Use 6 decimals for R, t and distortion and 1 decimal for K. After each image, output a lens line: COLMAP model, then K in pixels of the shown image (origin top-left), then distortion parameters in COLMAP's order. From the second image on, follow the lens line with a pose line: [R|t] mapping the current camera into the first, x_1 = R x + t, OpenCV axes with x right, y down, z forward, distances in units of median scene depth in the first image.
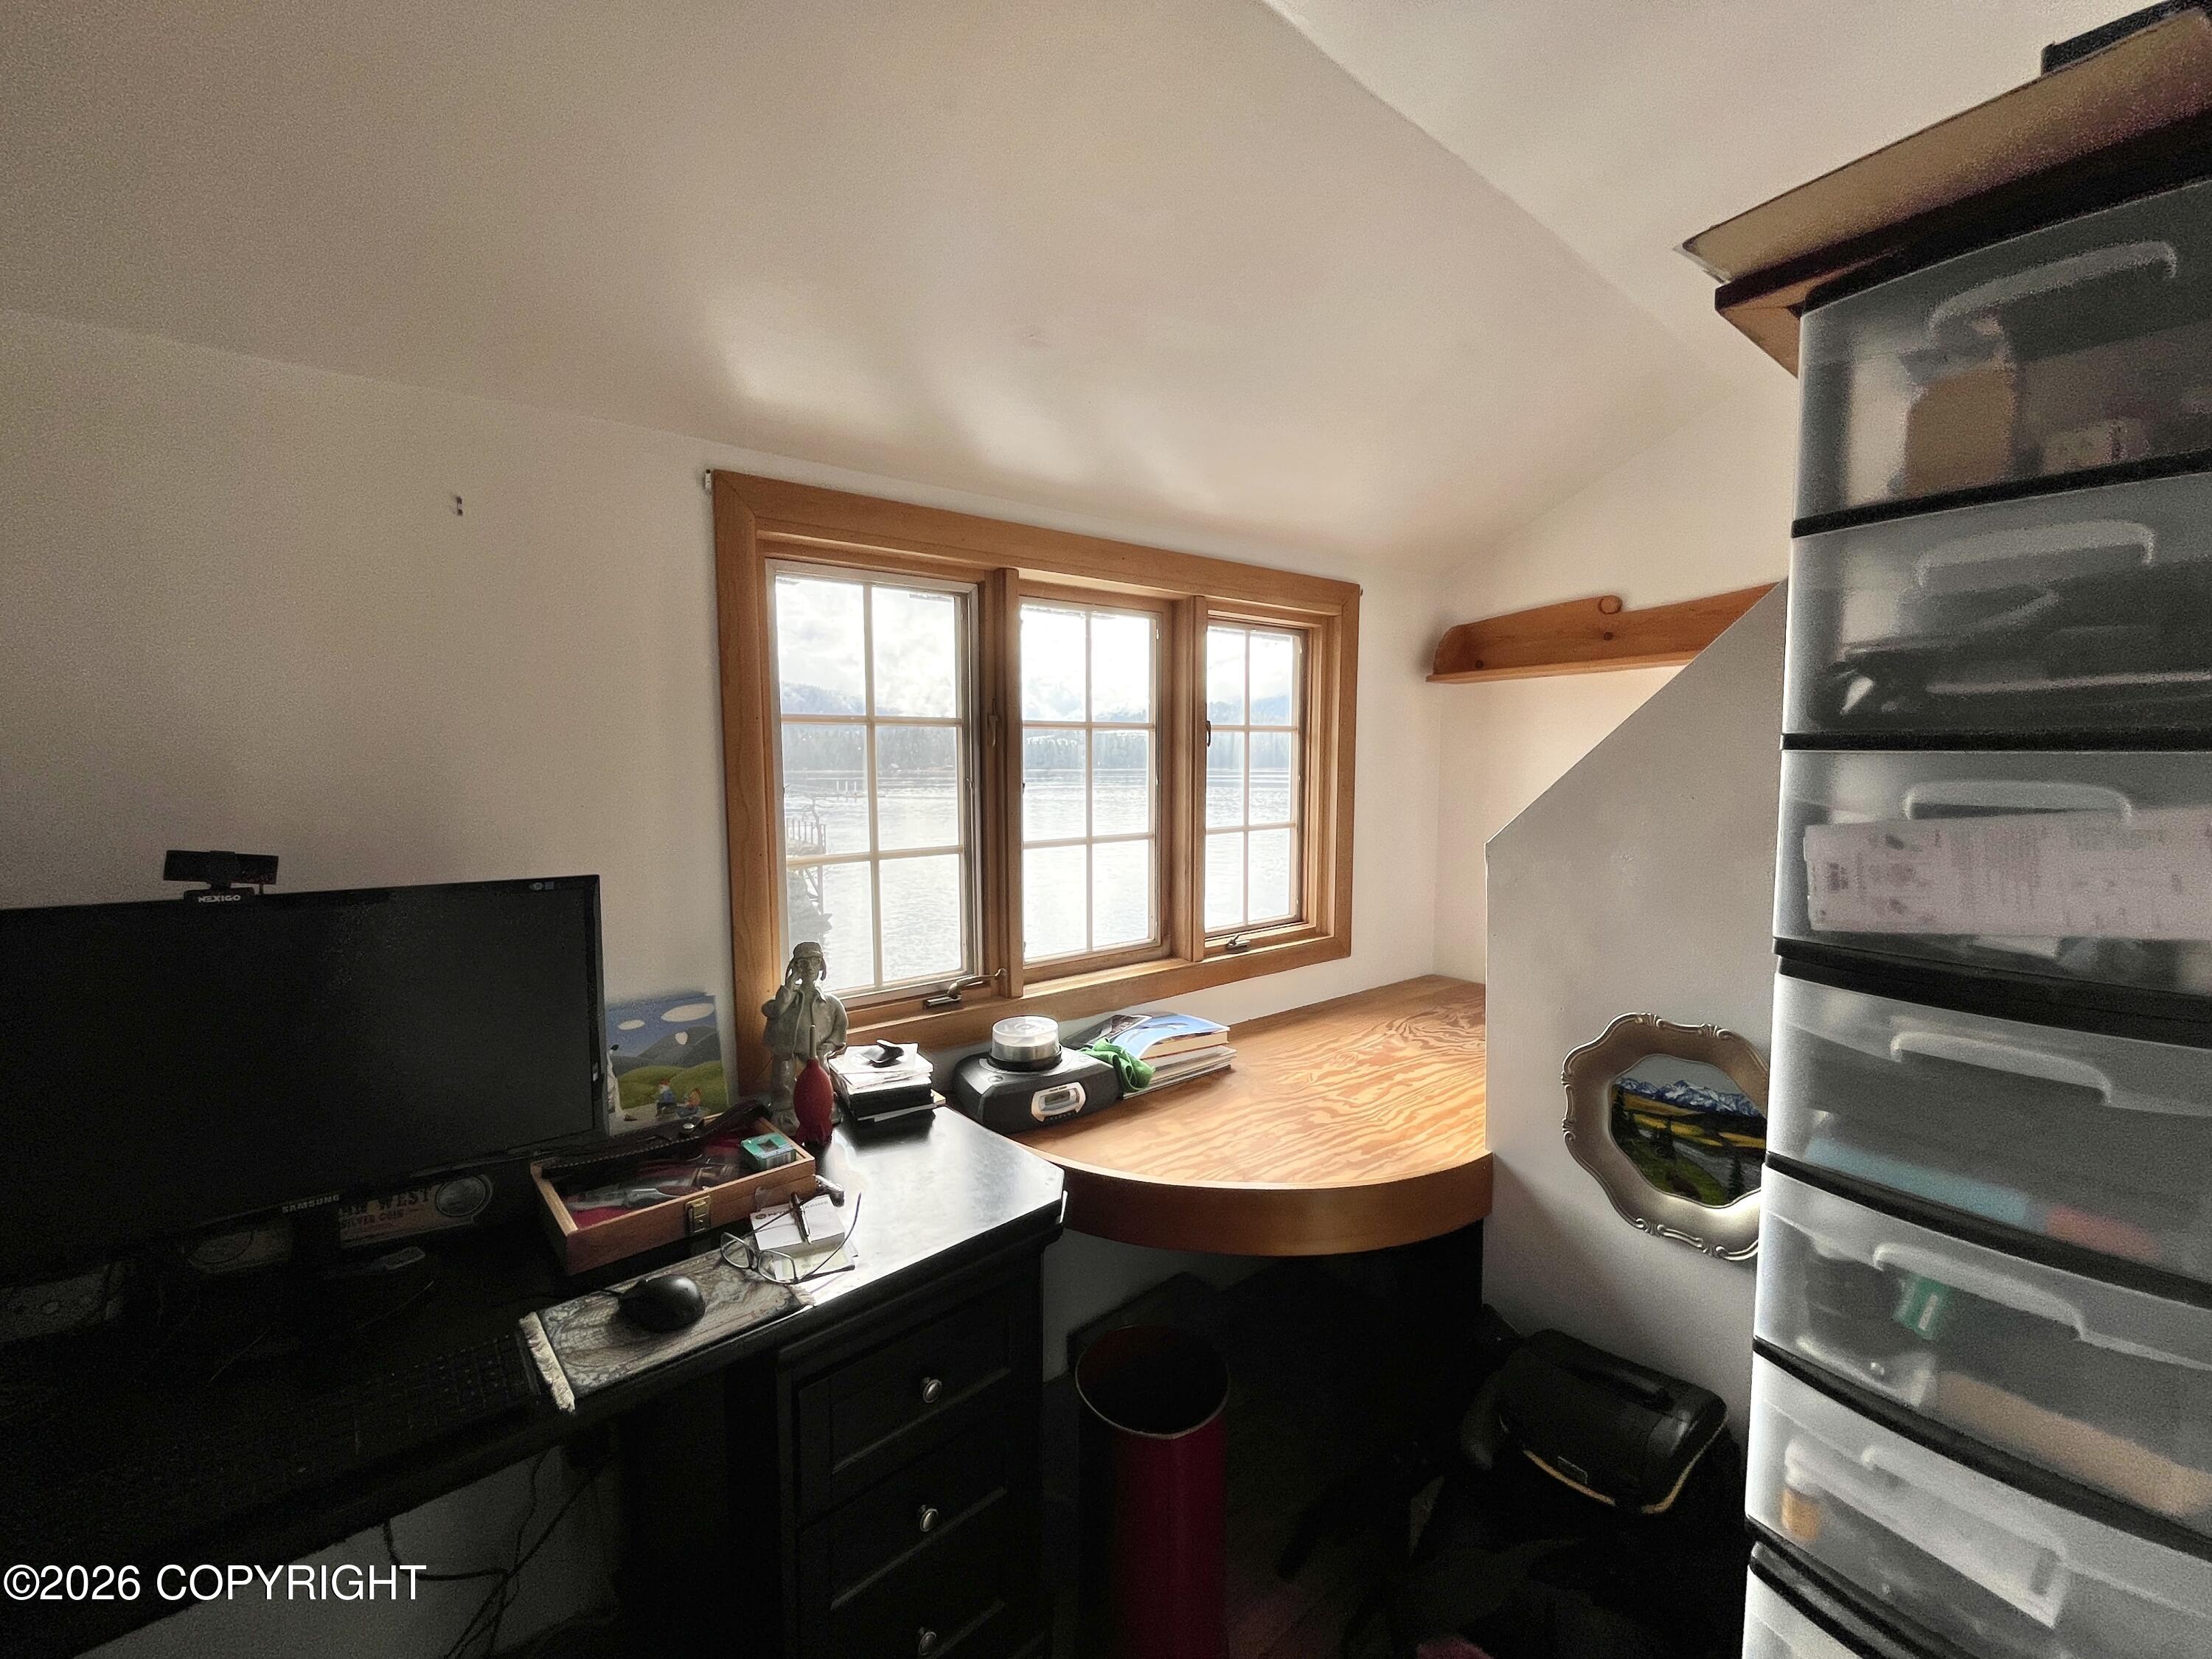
lens RADIAL K [[901.3, 0, 1106.0], [0, 901.3, 829.5], [0, 0, 1]] dist [-0.002558, 0.000011]
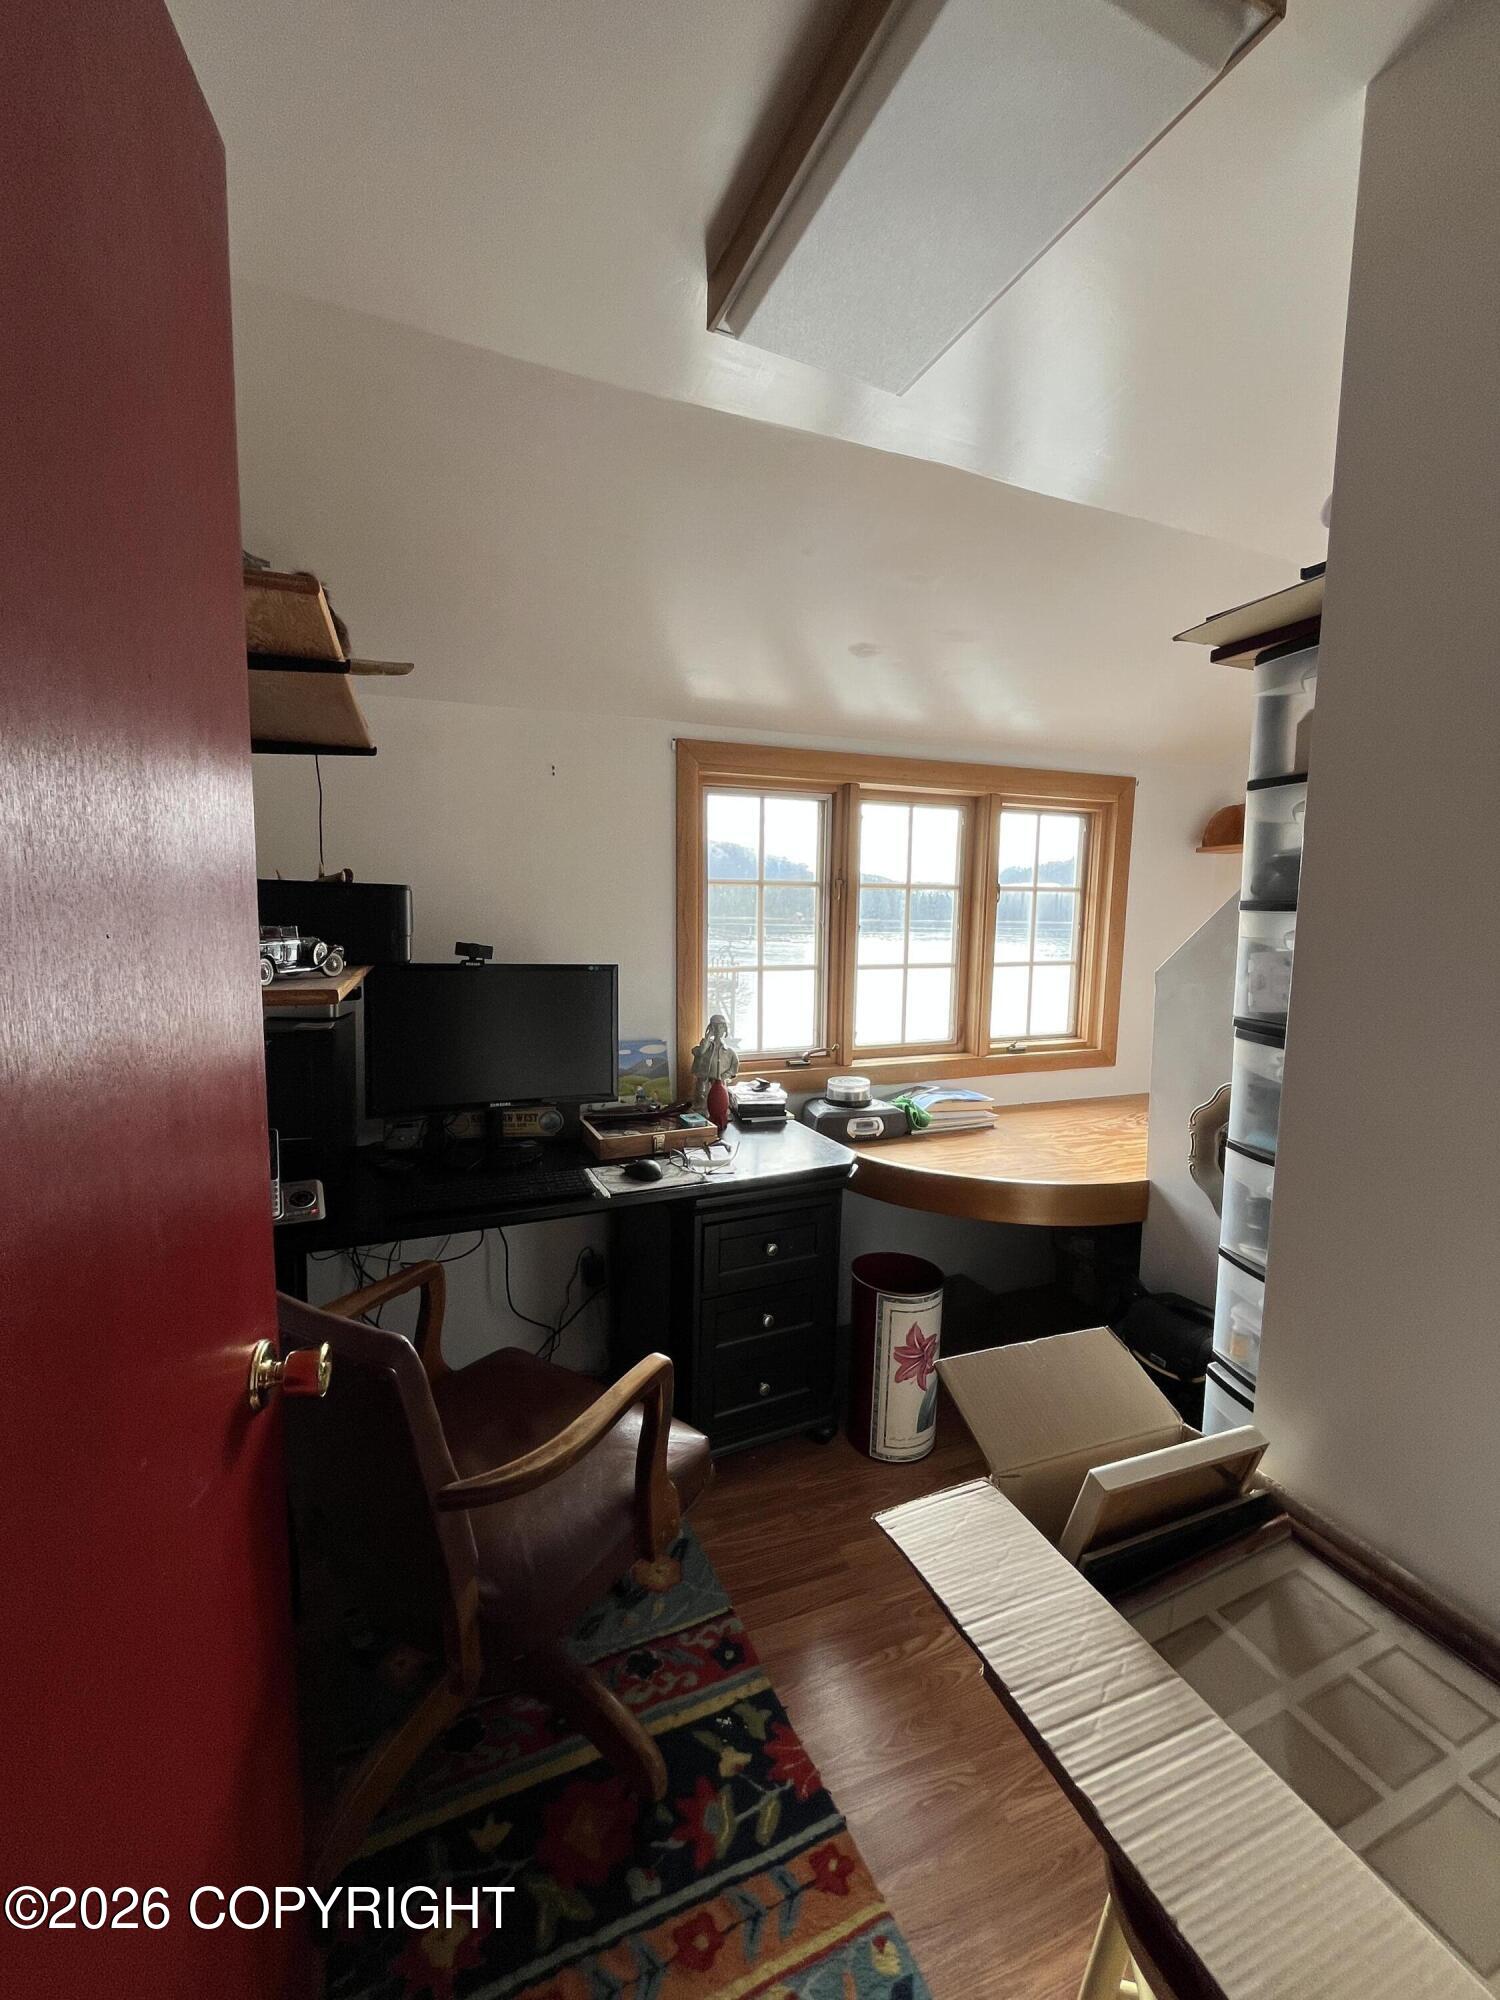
lens RADIAL K [[814.9, 0, 750.0], [0, 814.9, 1000.0], [0, 0, 1]] dist [-0.002558, 0.000011]
pose [[0.957868, 0.048079, -0.283155, 0.147933], [-0.038813, 0.998514, 0.038245, 0.033169], [0.284573, -0.025644, 0.958311, -0.420920]]
